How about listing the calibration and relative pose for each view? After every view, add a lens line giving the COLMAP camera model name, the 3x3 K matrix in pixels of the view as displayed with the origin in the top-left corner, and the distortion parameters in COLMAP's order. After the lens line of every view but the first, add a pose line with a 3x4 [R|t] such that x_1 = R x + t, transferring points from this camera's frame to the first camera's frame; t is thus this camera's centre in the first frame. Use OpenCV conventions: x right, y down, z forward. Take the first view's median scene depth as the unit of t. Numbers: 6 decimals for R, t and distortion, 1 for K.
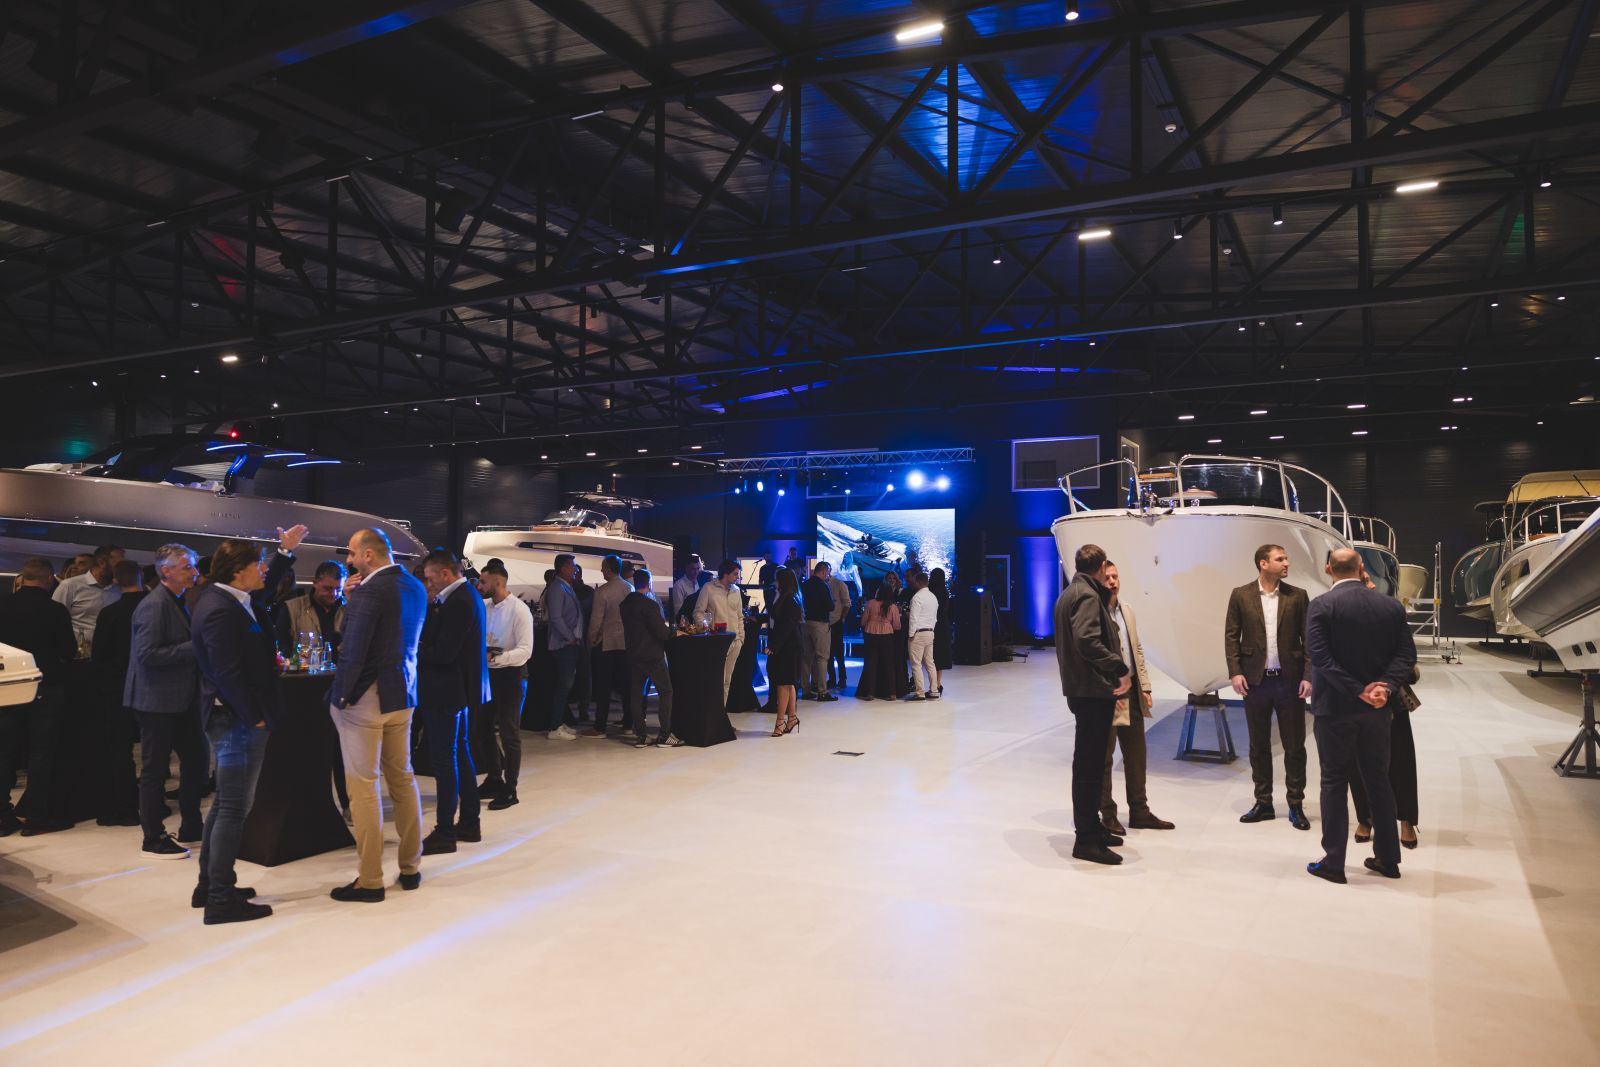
lens RADIAL K [[1096.6, 0, 801.8], [0, 1096.6, 534.4], [0, 0, 1]] dist [0.000570, 0.012656]
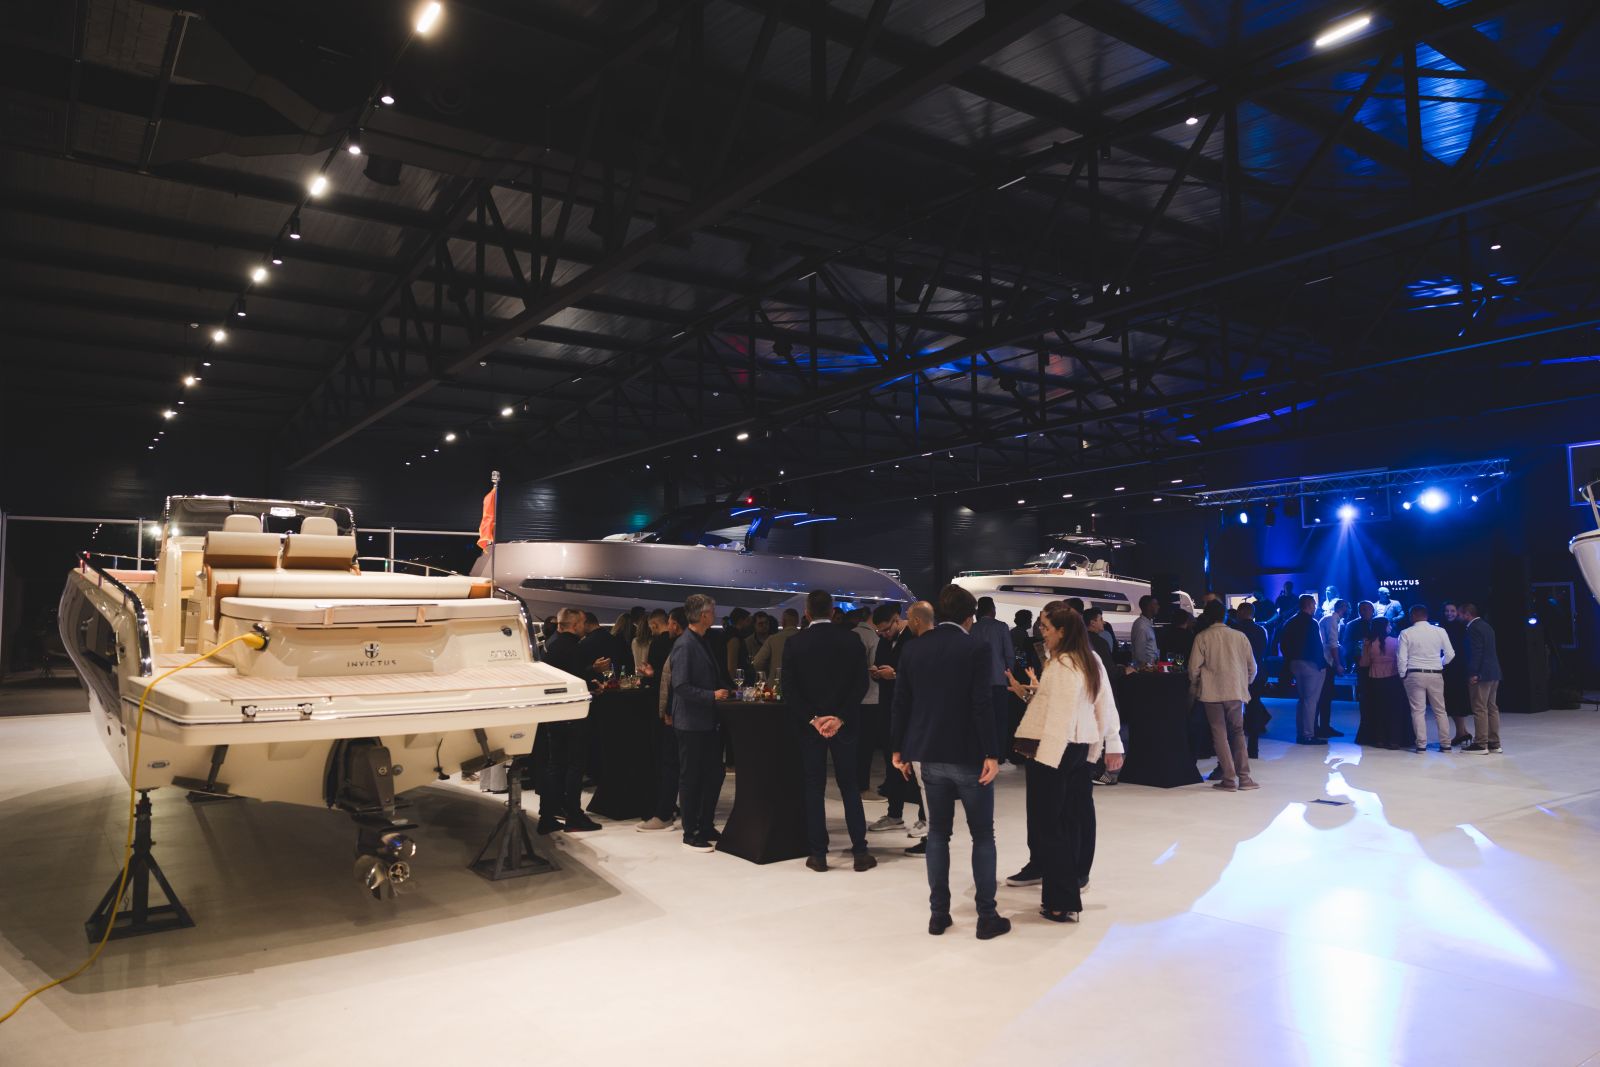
lens RADIAL K [[1096.6, 0, 788.9], [0, 1096.6, 529.7], [0, 0, 1]] dist [0.000570, 0.012656]
pose [[0.896238, -0.055021, -0.440148, 0.029431], [0.035666, 0.998003, -0.052130, 0.001583], [0.442137, 0.031023, 0.896411, -0.020325]]
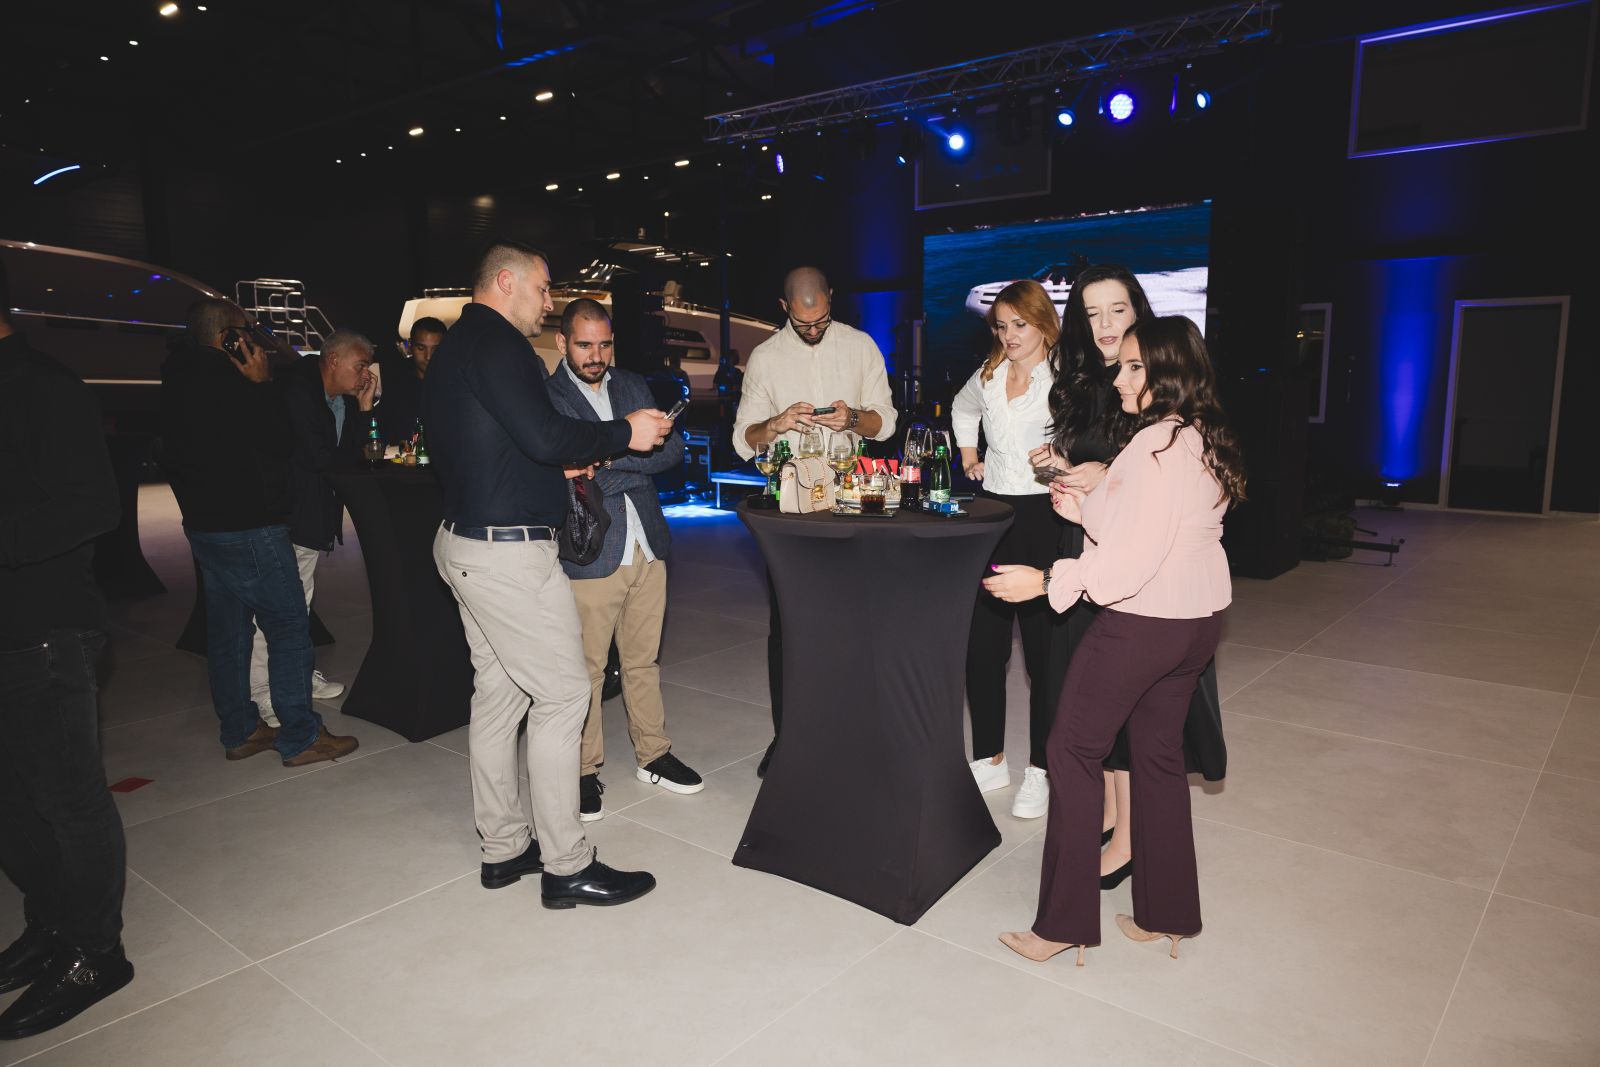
lens RADIAL K [[1096.6, 0, 794.7], [0, 1096.6, 494.6], [0, 0, 1]] dist [0.000570, 0.012656]
pose [[0.976513, 0.012806, -0.215078, 0.077070], [0.019524, 0.988865, 0.147526, 0.028141], [0.214573, -0.148260, 0.965390, 0.560296]]
